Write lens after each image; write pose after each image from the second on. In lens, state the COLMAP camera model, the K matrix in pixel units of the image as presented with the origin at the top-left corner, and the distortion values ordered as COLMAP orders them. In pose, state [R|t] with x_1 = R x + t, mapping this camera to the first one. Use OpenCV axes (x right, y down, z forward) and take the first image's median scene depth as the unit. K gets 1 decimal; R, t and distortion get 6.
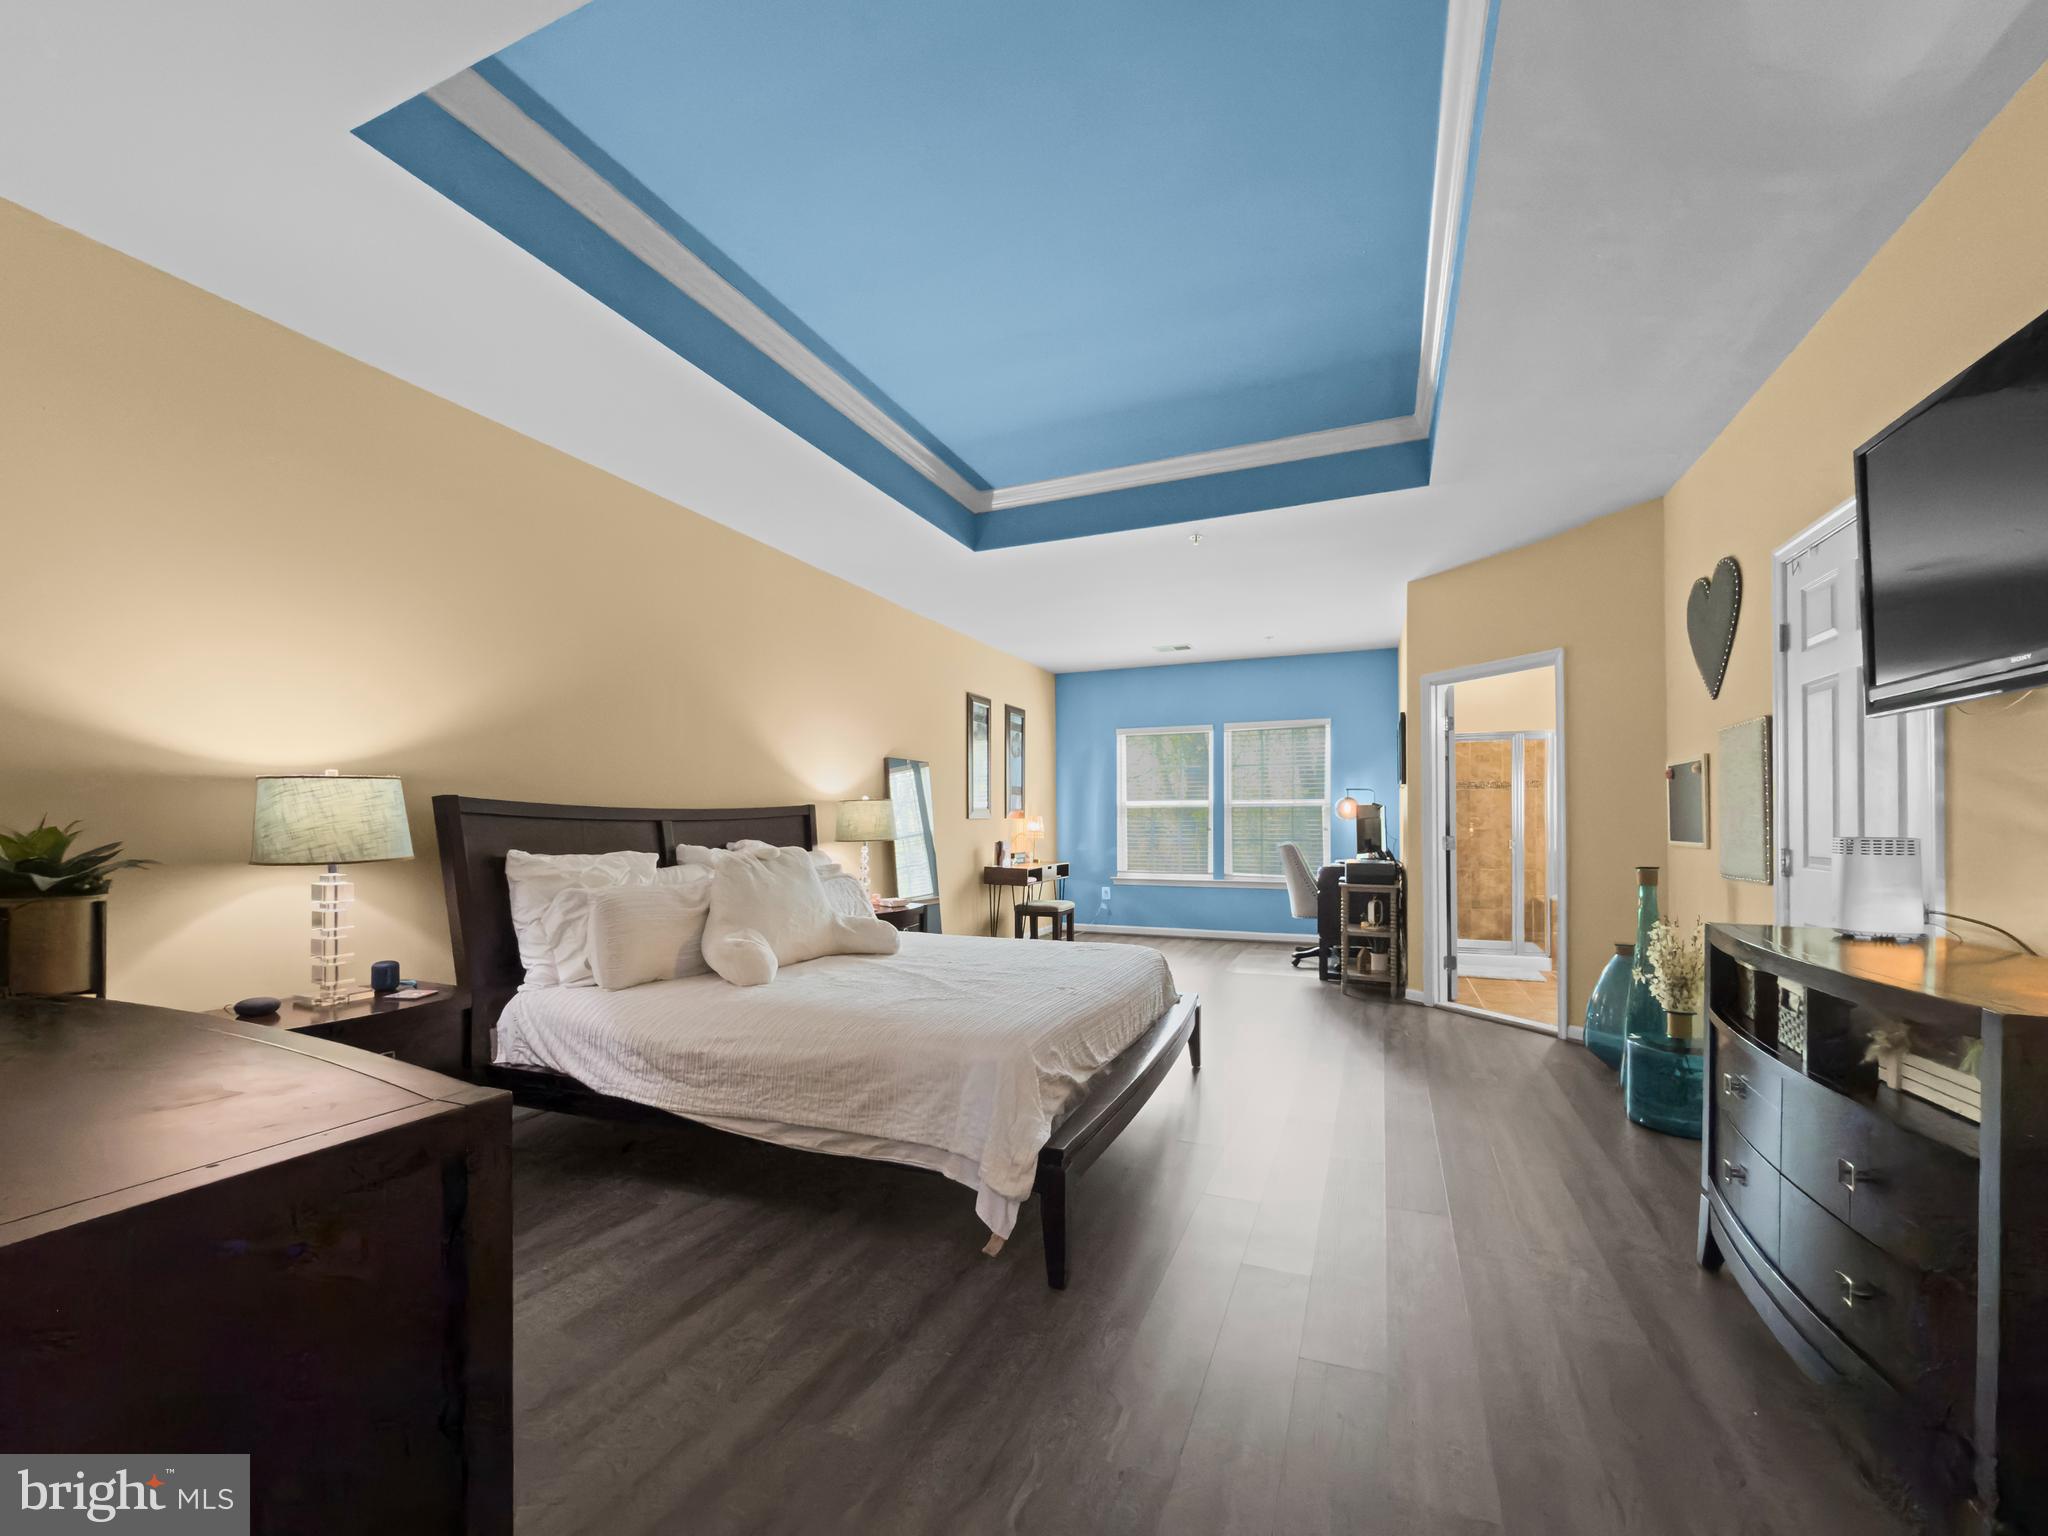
lens RADIAL K [[841.7, 0, 1028.9], [0, 841.7, 780.9], [0, 0, 1]] dist [-0.000973, -0.000053]
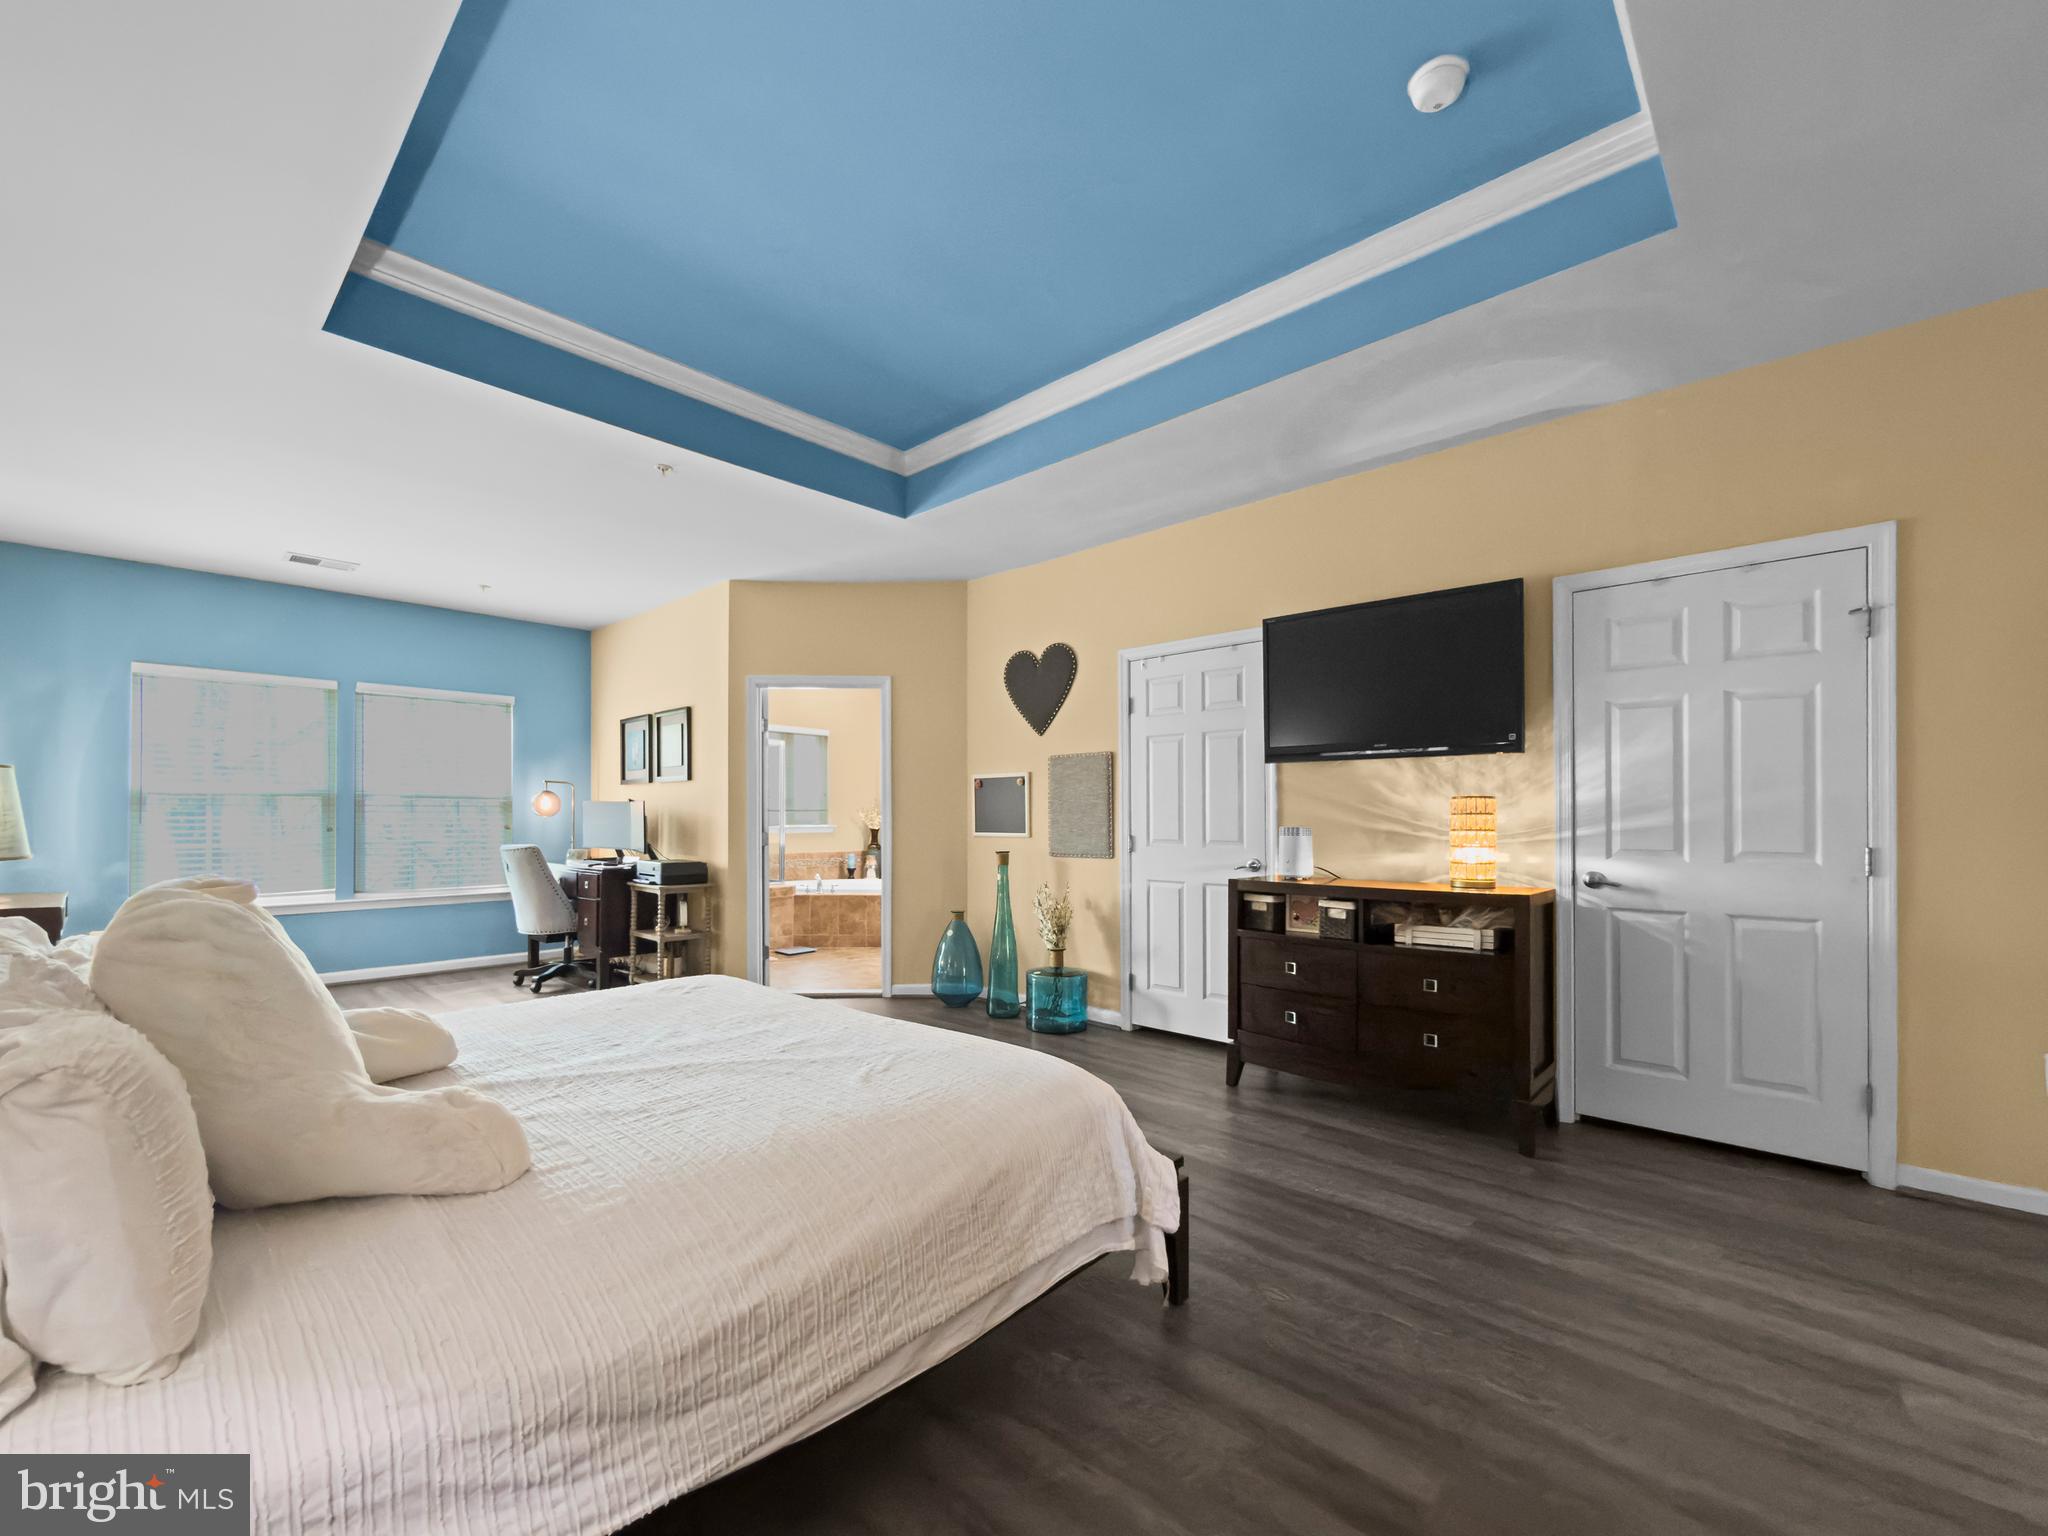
lens RADIAL K [[841.7, 0, 1028.9], [0, 841.7, 780.9], [0, 0, 1]] dist [-0.000973, -0.000053]
pose [[0.344959, 0.042688, 0.937647, -0.692029], [-0.047242, 0.998489, -0.028077, 0.029937], [-0.937428, -0.034611, 0.346454, 0.614315]]
